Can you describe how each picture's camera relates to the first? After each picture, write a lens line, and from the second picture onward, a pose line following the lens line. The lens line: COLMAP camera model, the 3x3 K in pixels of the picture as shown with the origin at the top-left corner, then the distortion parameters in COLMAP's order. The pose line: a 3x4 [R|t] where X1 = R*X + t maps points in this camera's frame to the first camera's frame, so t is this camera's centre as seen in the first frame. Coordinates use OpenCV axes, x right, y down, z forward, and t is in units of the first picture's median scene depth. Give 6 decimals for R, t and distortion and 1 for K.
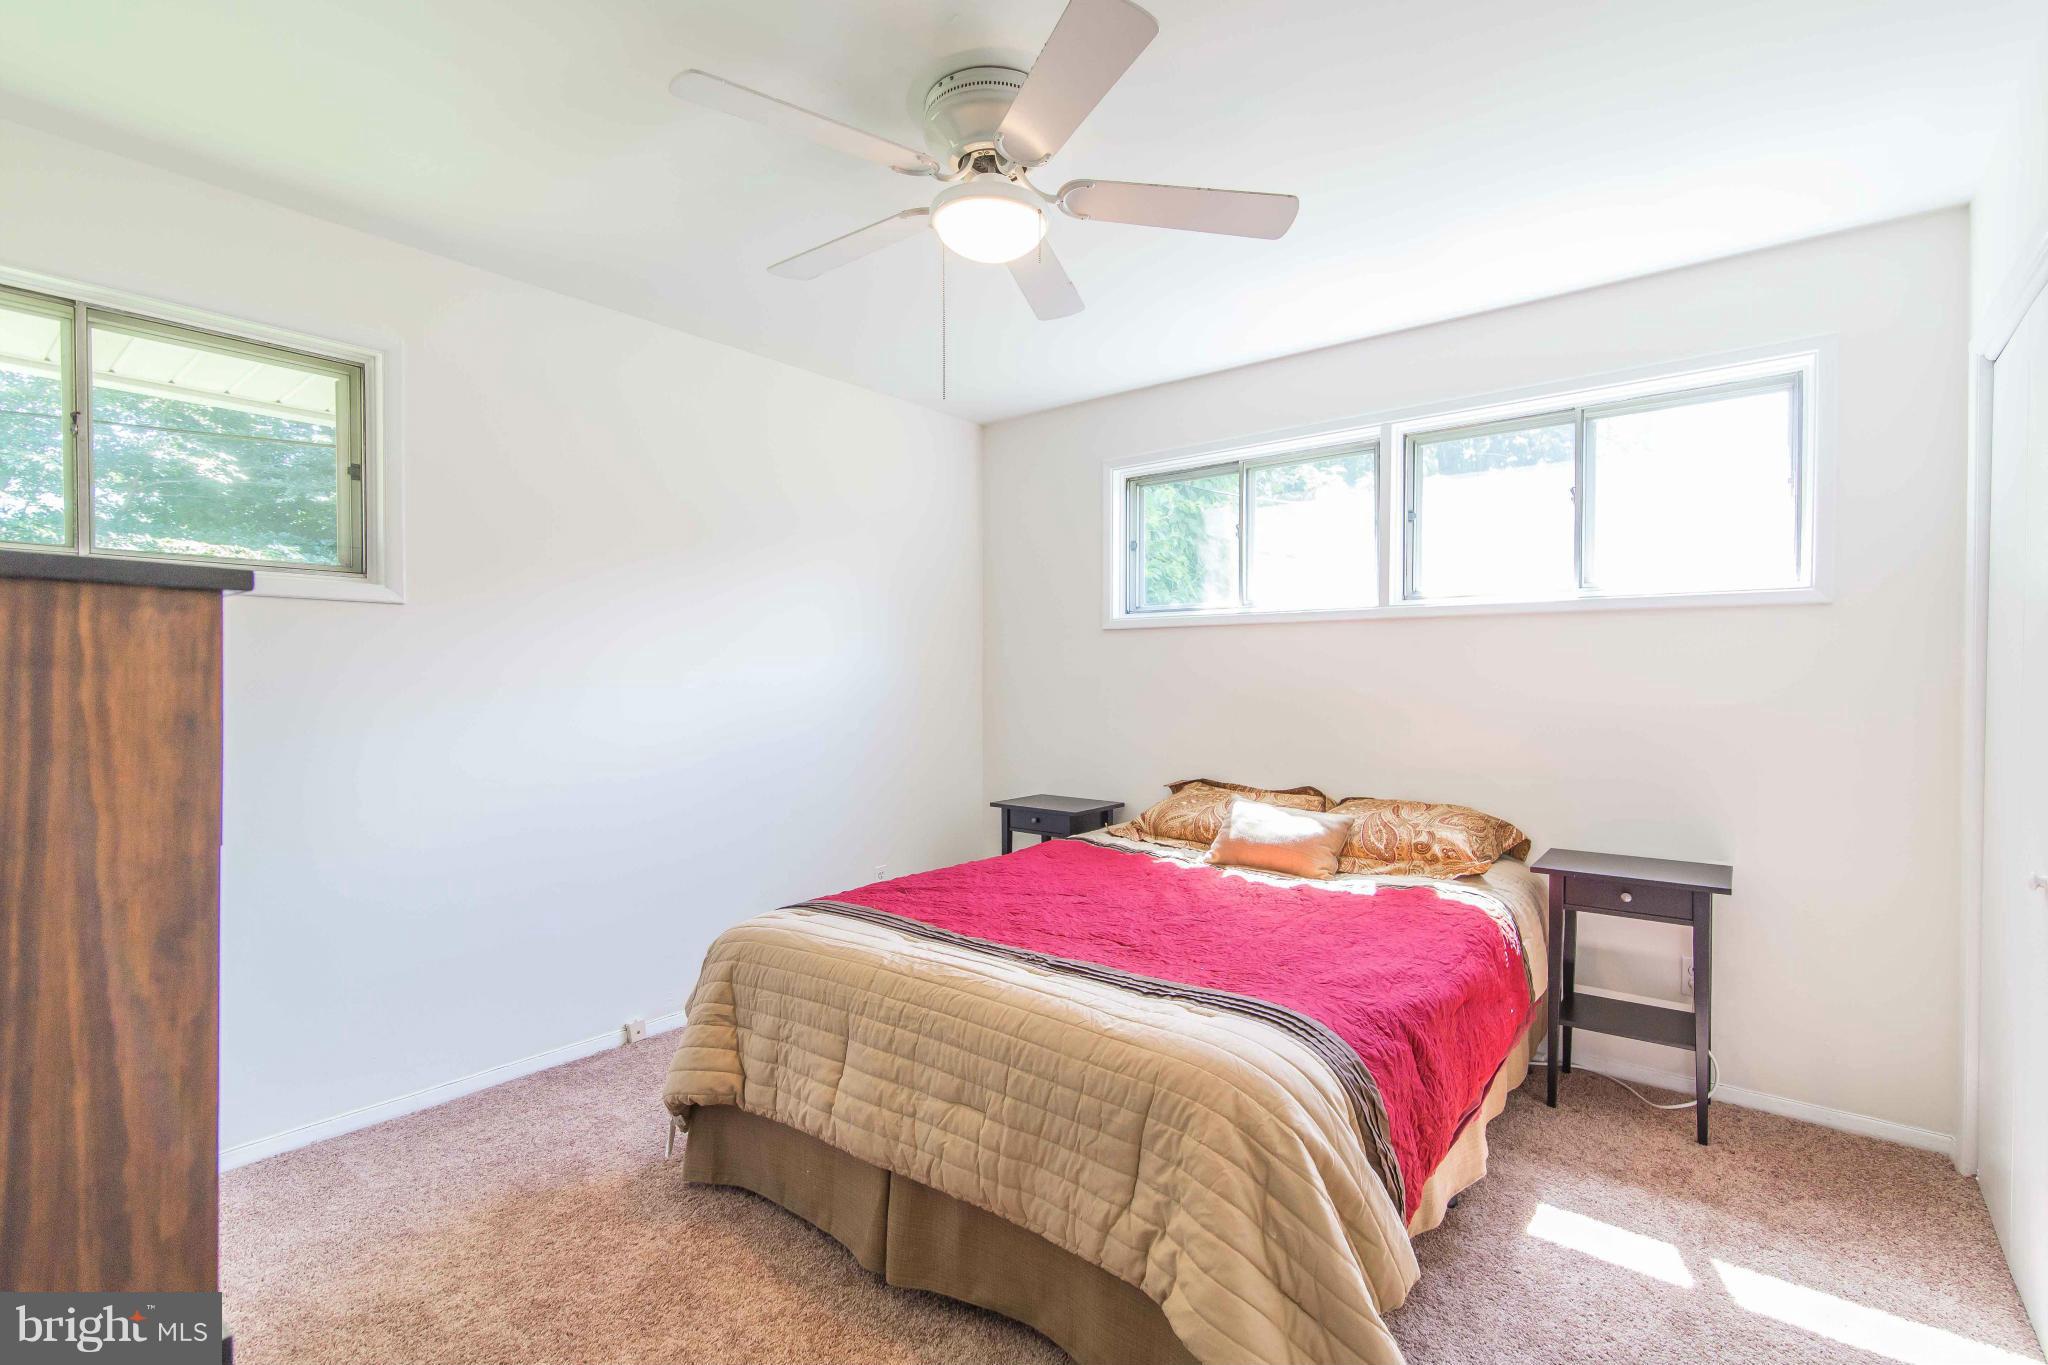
lens RADIAL K [[923.4, 0, 1039.6], [0, 923.4, 690.3], [0, 0, 1]] dist [-0.000659, -0.000491]
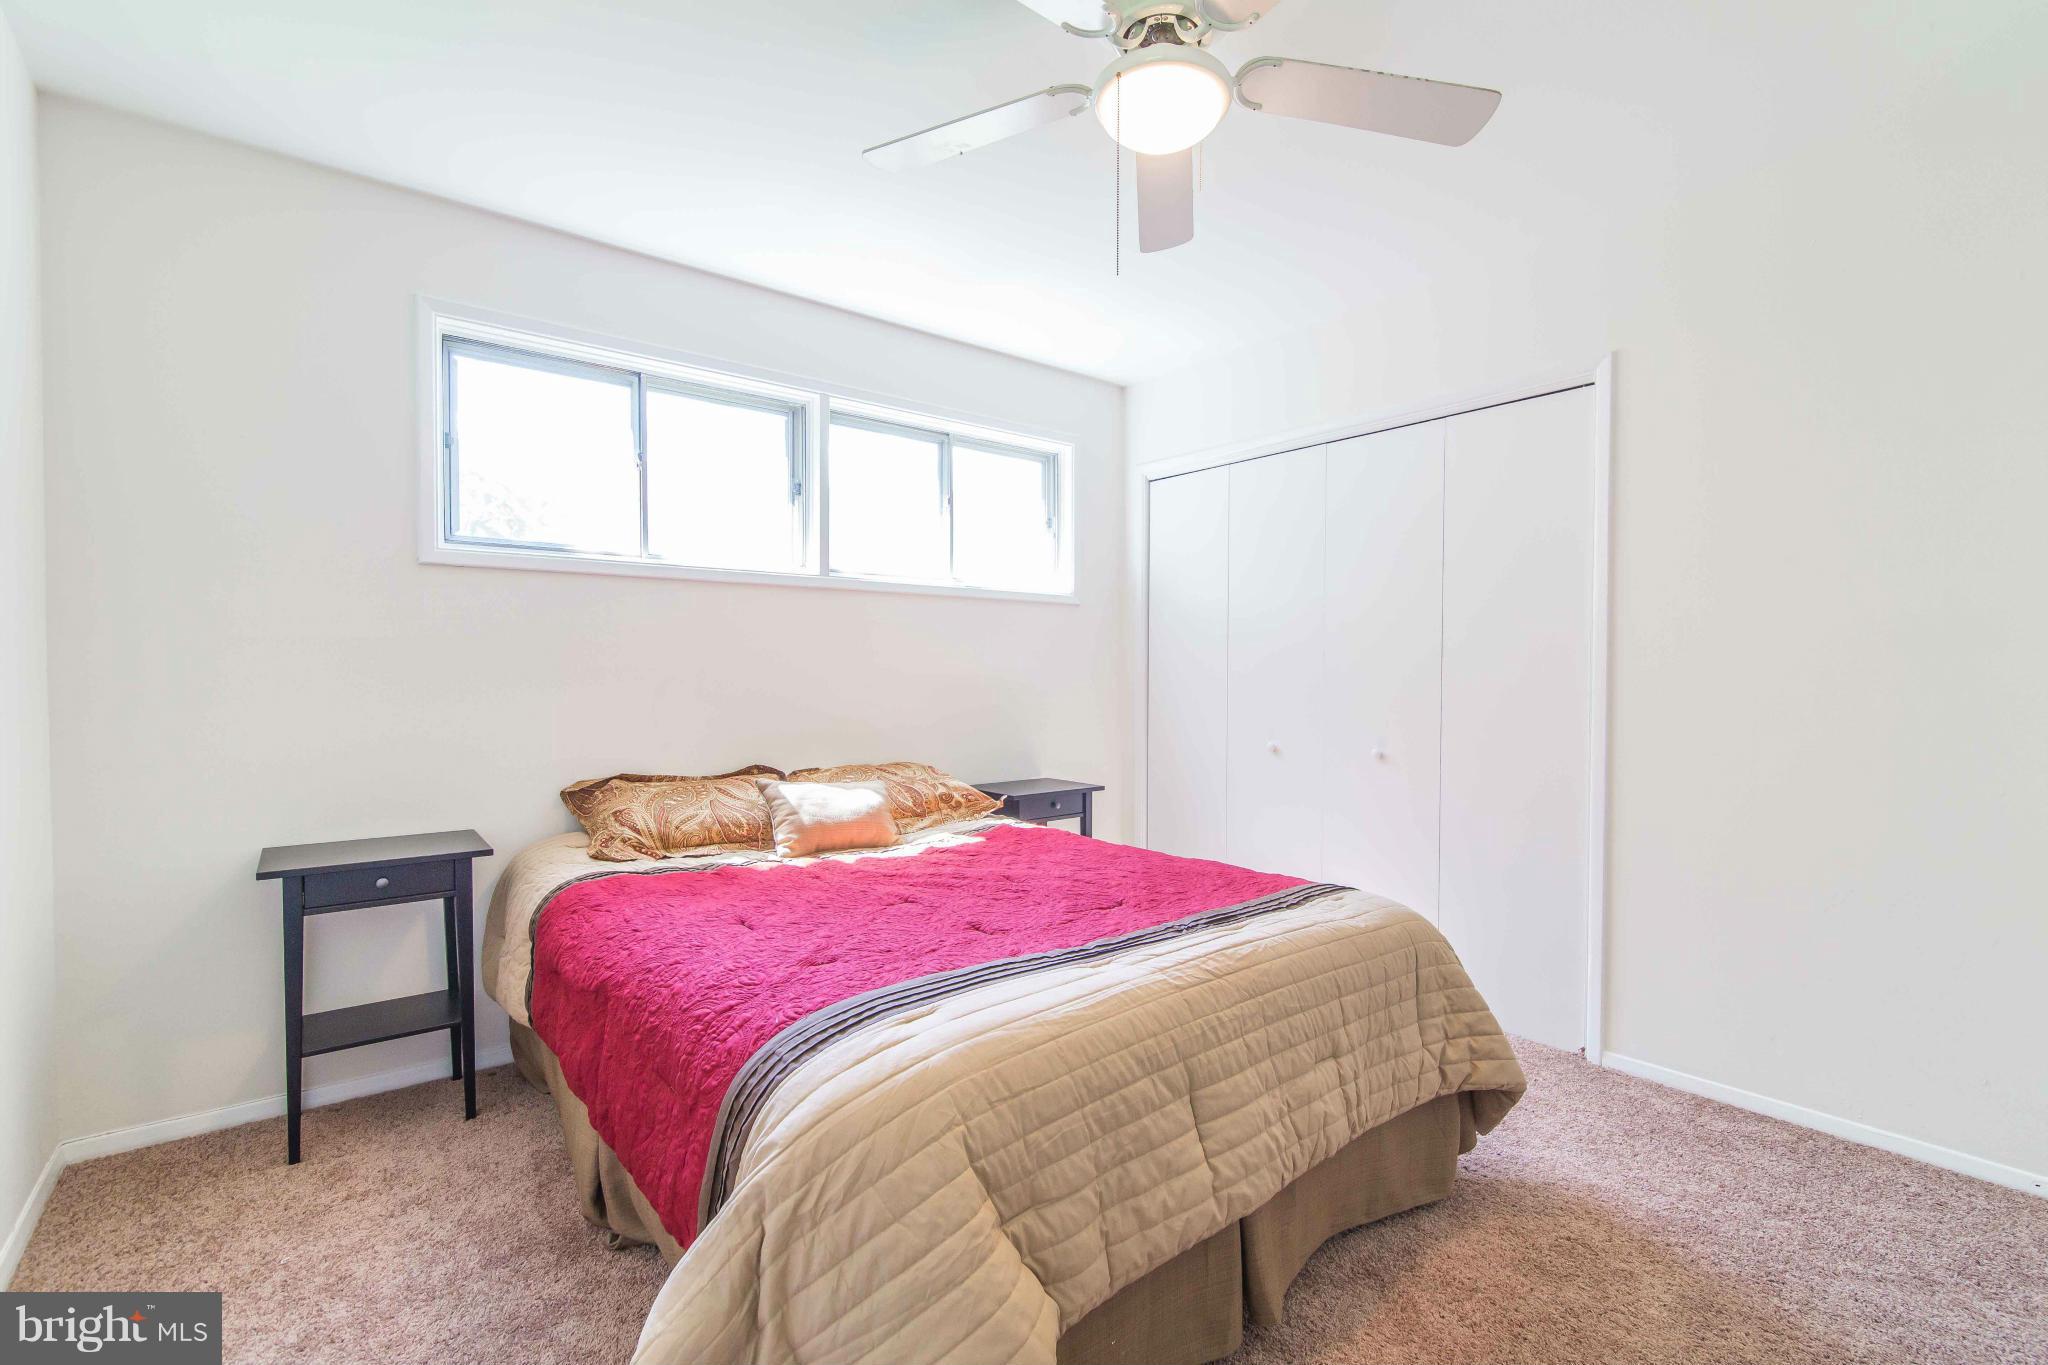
lens RADIAL K [[972.6, 0, 1024.0], [0, 972.6, 682.5], [0, 0, 1]] dist [0.030314, -0.000056]
pose [[0.208356, -0.024756, 0.977740, -0.720733], [0.000339, 0.999681, 0.025239, -0.002470], [-0.978053, -0.004928, 0.208298, 0.637491]]
